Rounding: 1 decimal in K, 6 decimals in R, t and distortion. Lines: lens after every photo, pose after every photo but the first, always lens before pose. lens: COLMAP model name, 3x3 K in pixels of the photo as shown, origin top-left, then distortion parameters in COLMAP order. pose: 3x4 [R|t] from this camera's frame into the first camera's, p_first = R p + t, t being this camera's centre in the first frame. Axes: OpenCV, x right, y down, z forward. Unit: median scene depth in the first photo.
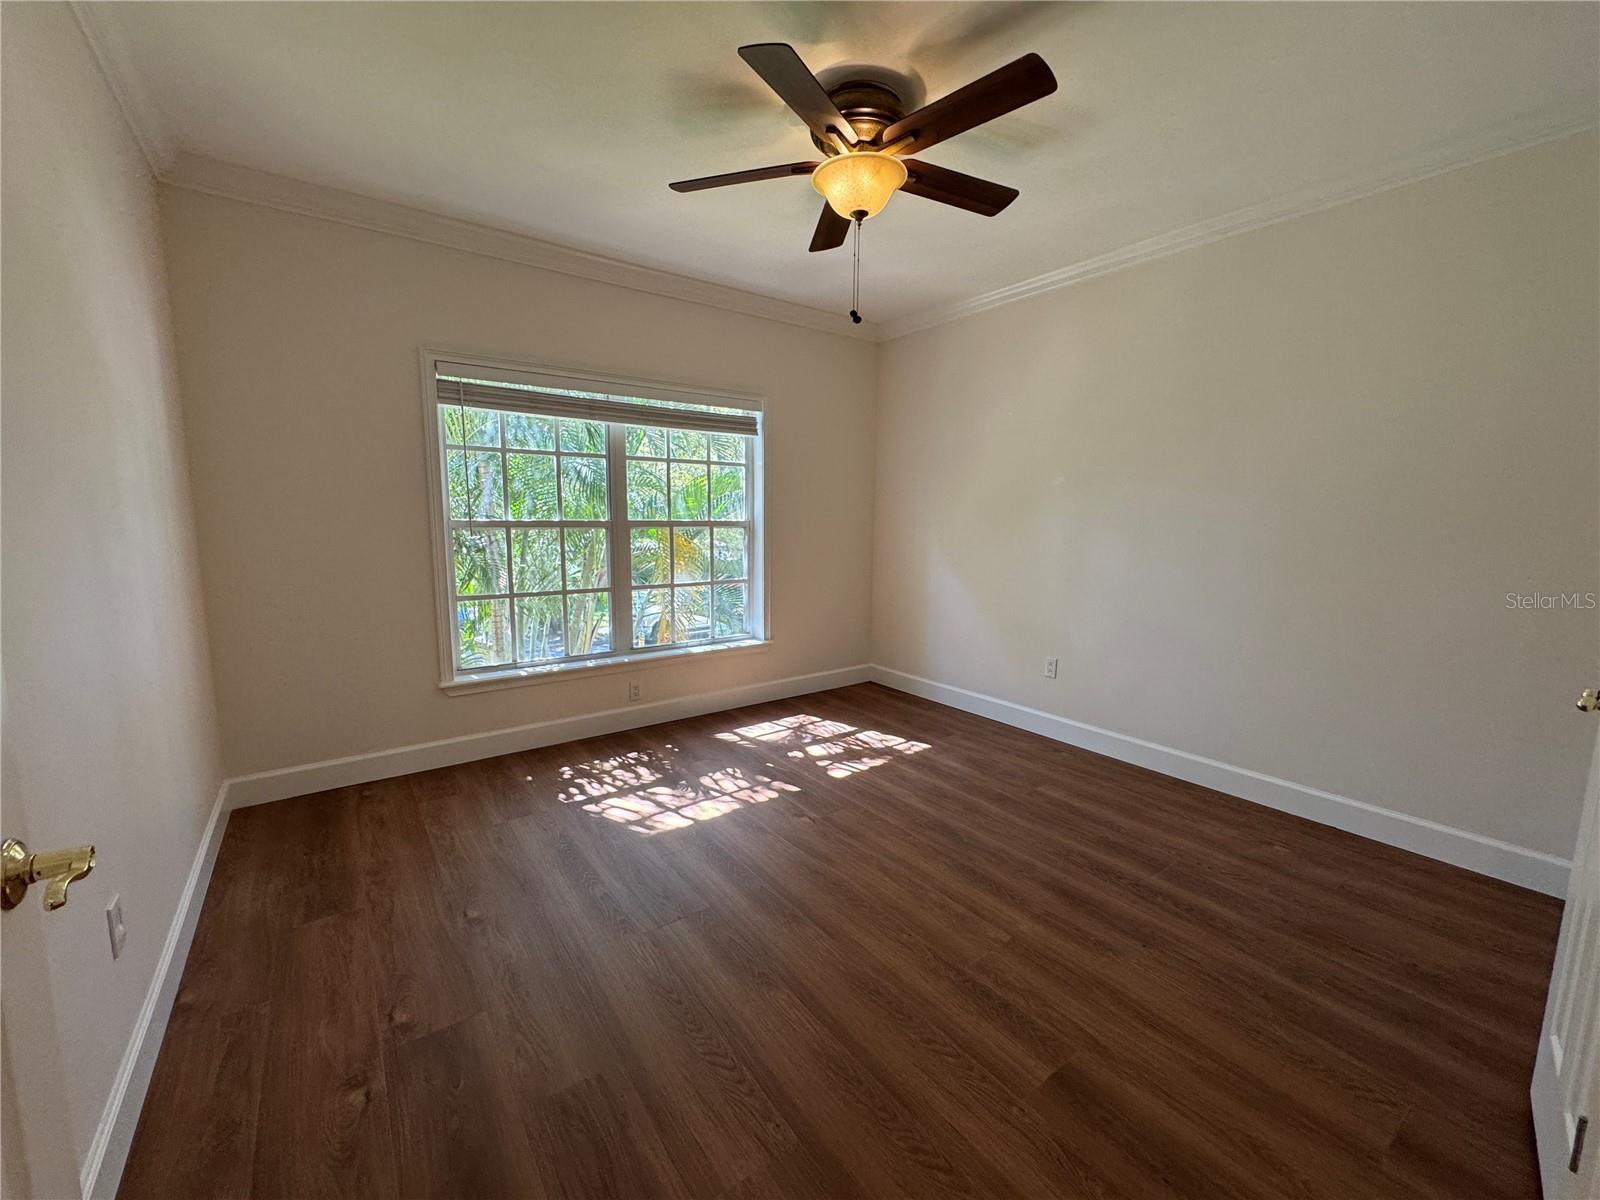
lens RADIAL K [[643.3, 0, 797.8], [0, 643.3, 602.8], [0, 0, 1]] dist [-0.003902, 0.001008]
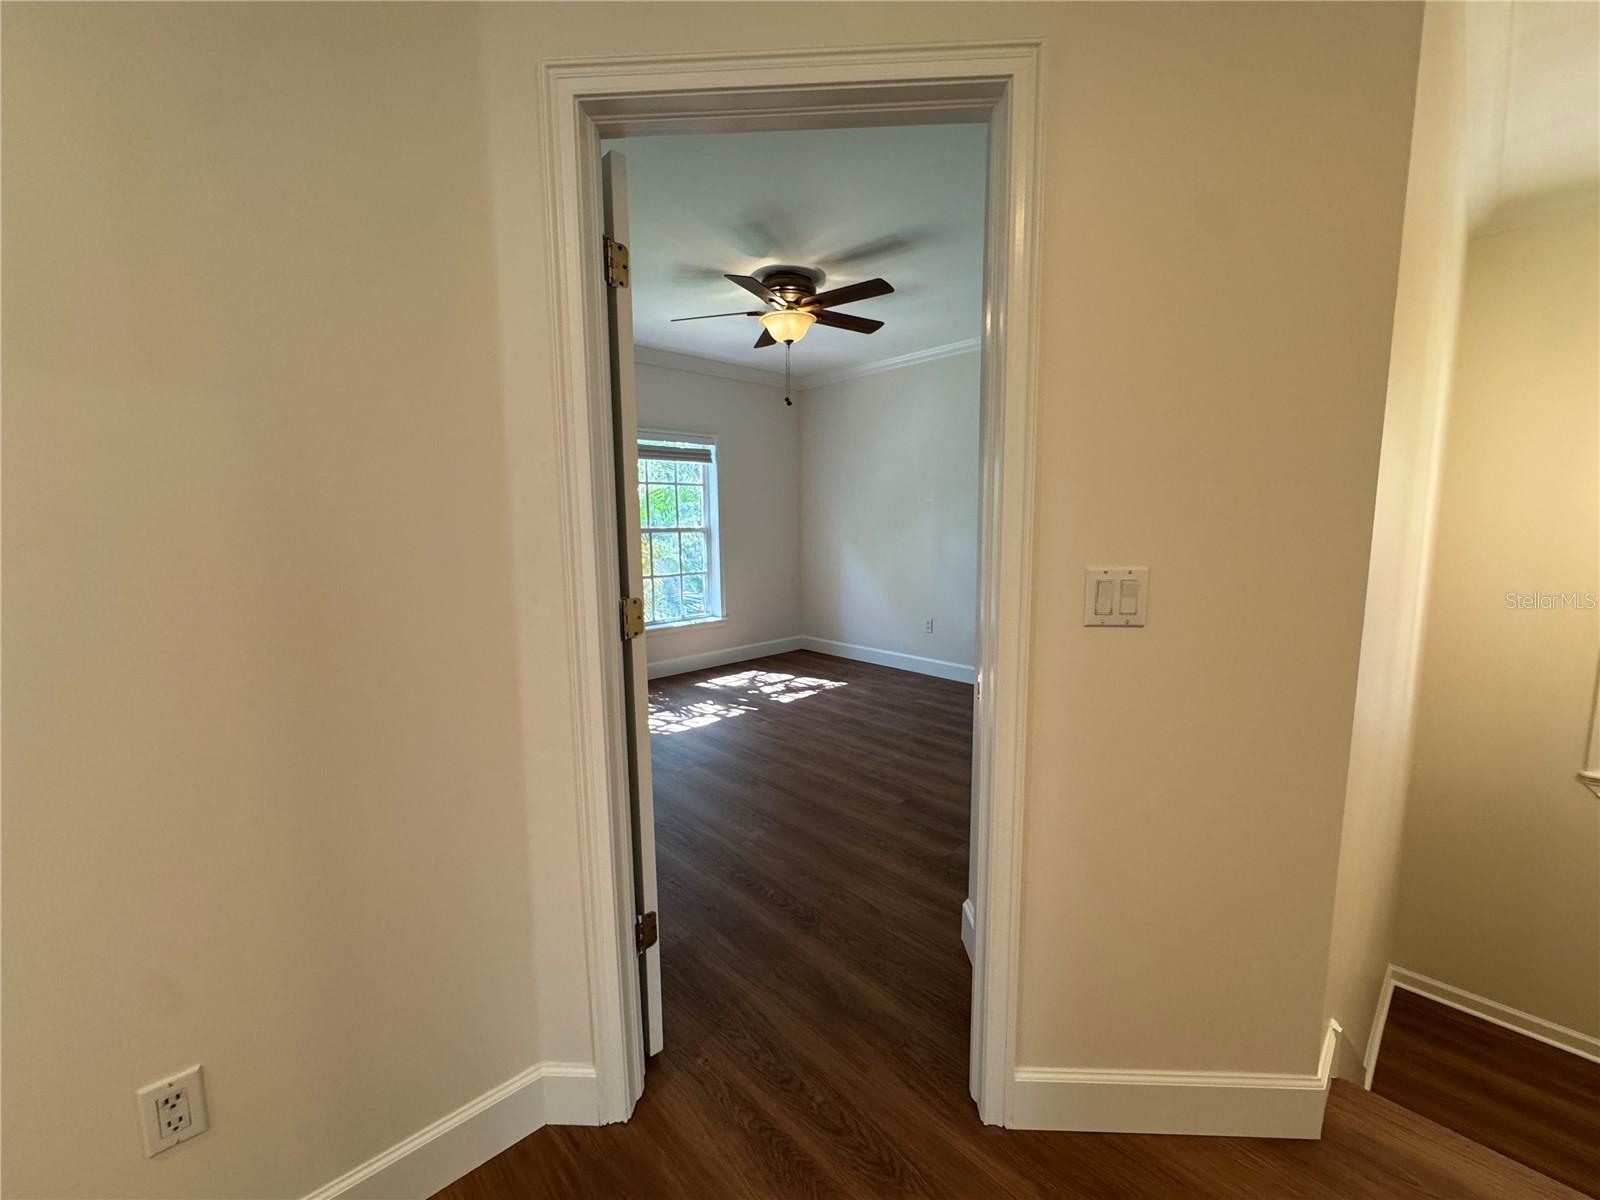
lens RADIAL K [[643.3, 0, 802.9], [0, 643.3, 599.8], [0, 0, 1]] dist [-0.003902, 0.001008]
pose [[0.991876, -0.034076, 0.122557, -0.064199], [0.035425, 0.999333, -0.008844, 0.053018], [-0.122174, 0.013114, 0.992422, -0.440566]]
